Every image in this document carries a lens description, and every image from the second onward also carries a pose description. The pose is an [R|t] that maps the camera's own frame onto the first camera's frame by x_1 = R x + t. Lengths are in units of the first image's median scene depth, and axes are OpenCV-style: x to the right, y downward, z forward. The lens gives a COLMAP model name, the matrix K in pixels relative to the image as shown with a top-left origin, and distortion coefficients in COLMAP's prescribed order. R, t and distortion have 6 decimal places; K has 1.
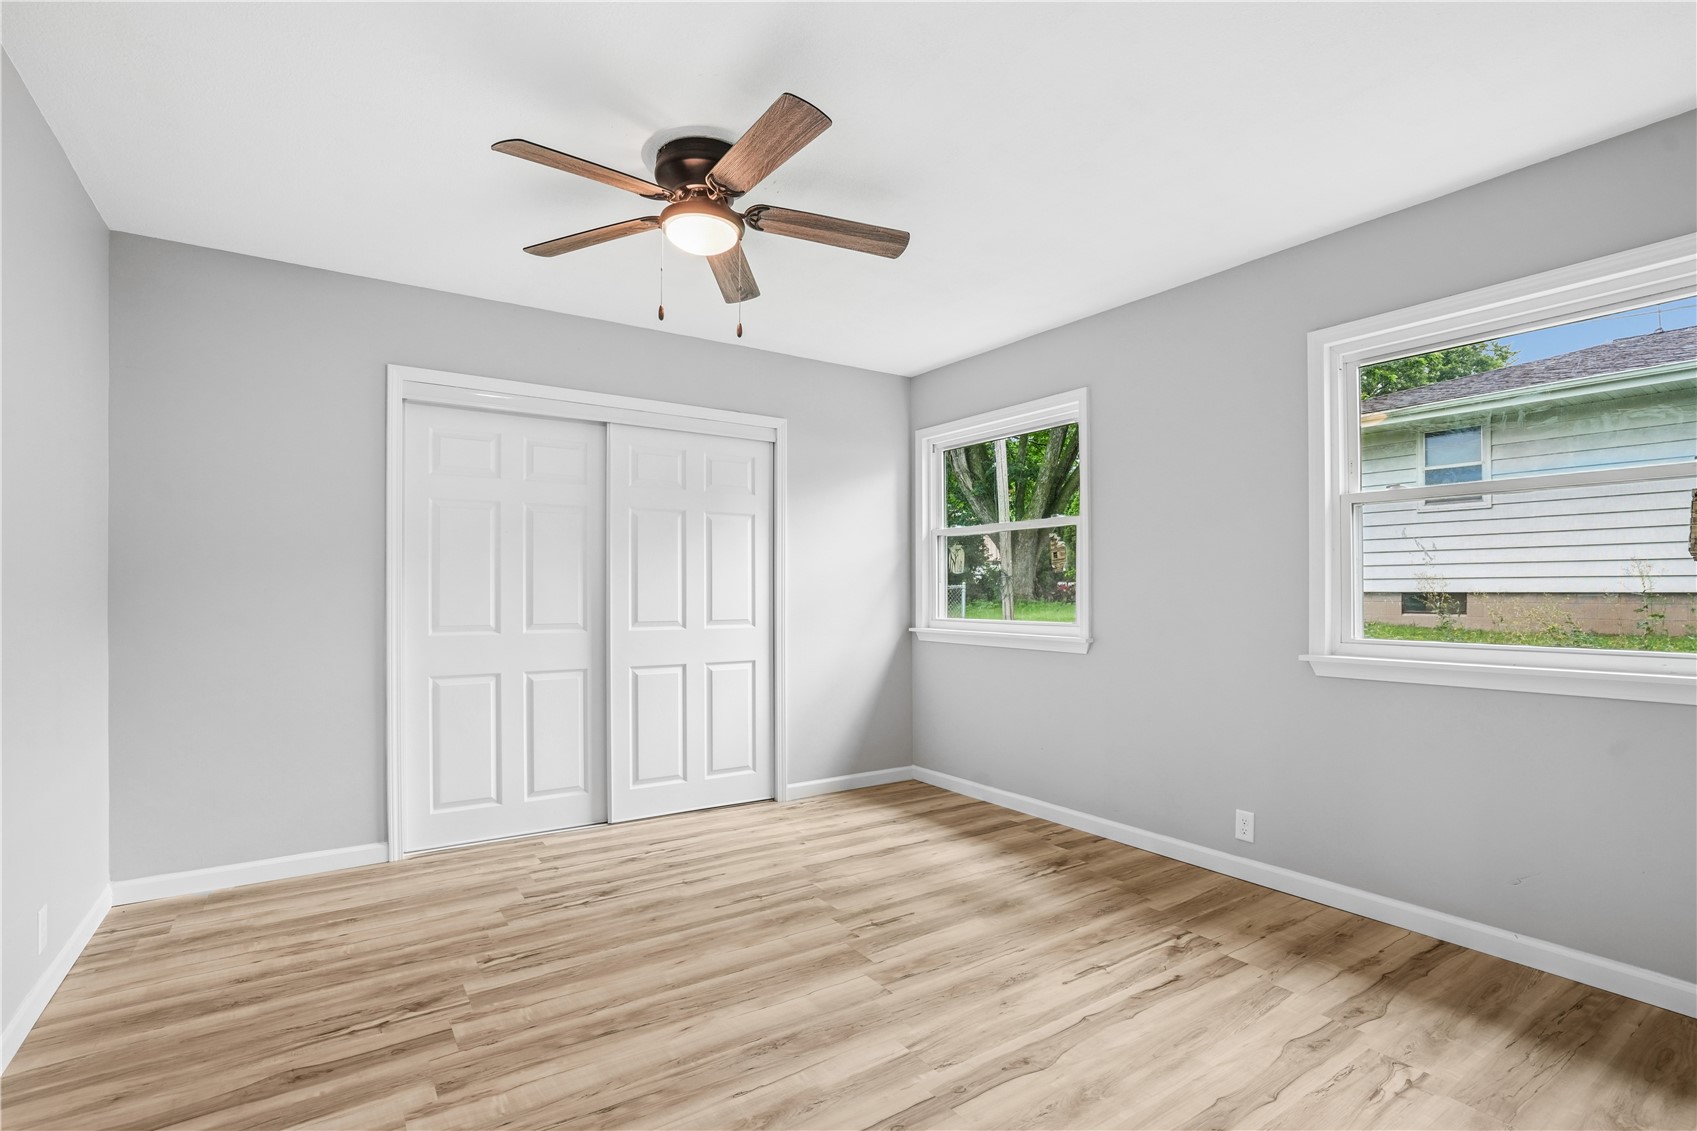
lens RADIAL K [[789.8, 0, 850.2], [0, 789.8, 574.2], [0, 0, 1]] dist [-0.037435, 0.010142]
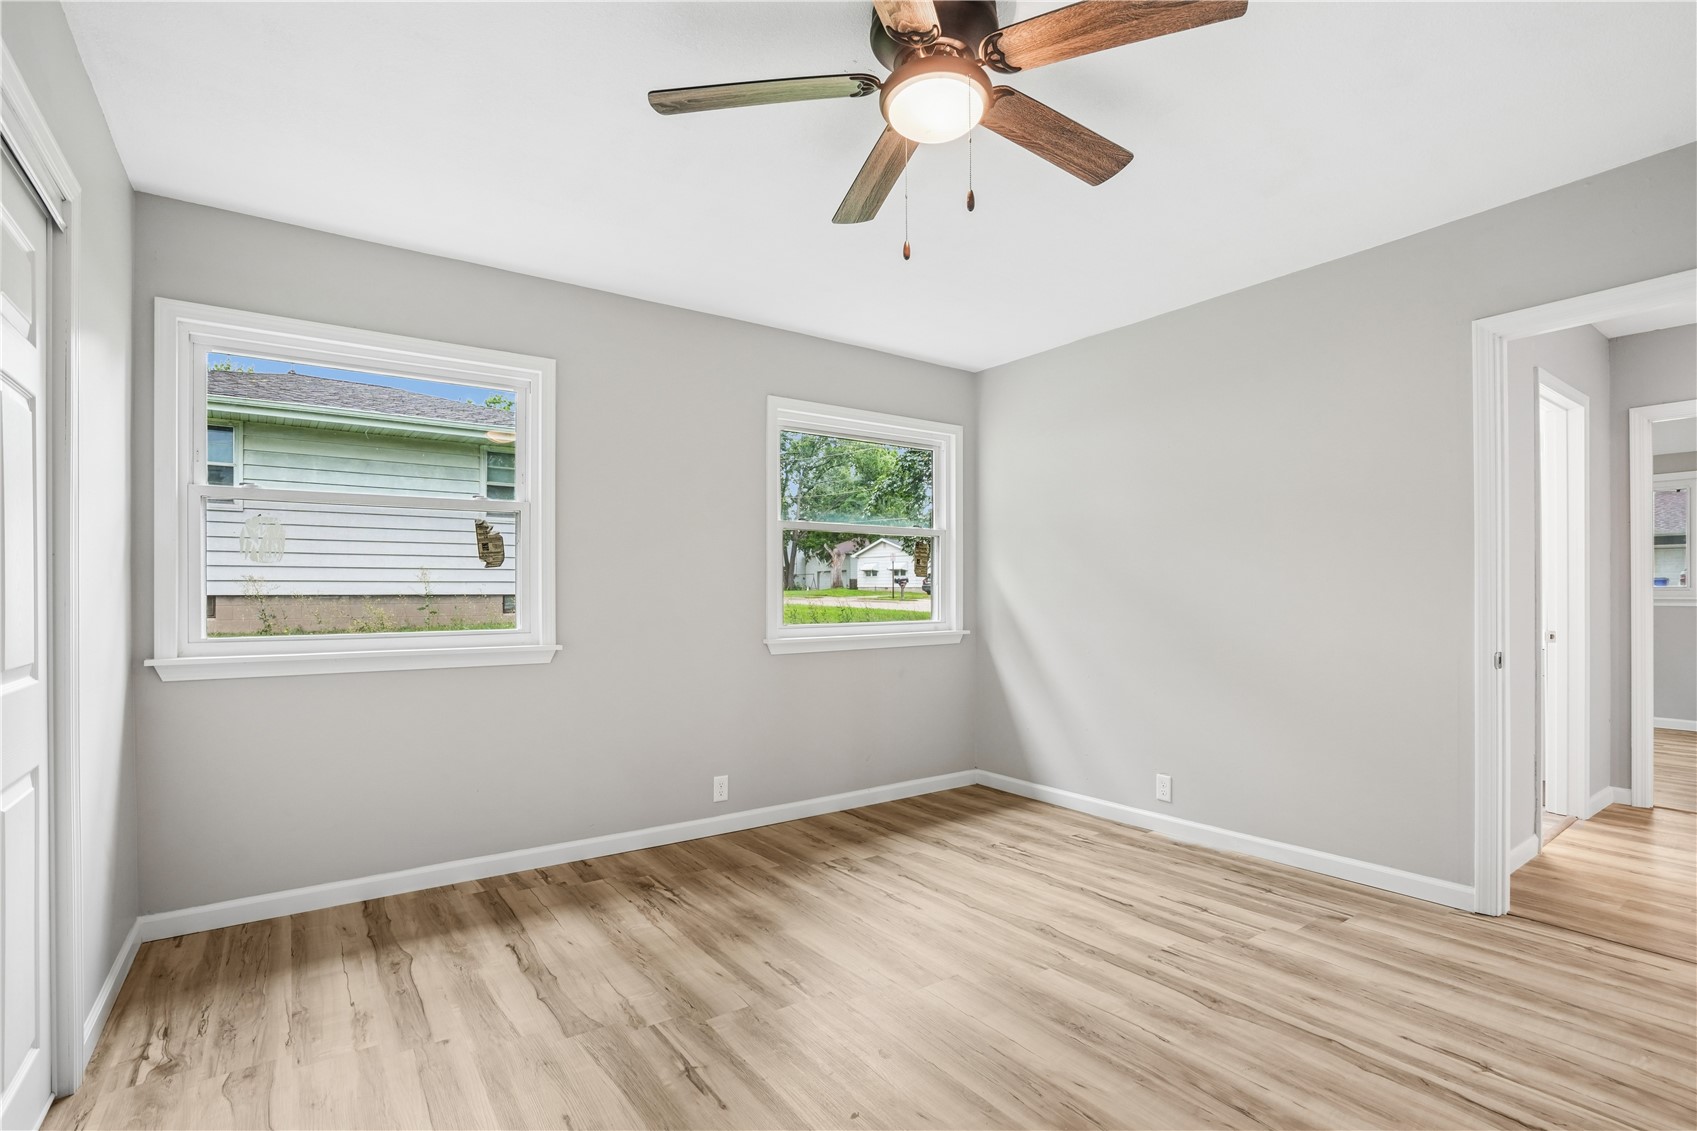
lens RADIAL K [[789.8, 0, 849.9], [0, 789.8, 579.5], [0, 0, 1]] dist [-0.037435, 0.010142]
pose [[-0.013982, 0.016853, 0.999760, -0.636966], [-0.018298, 0.999686, -0.017108, 0.018742], [-0.999735, -0.018532, -0.013669, 0.746431]]
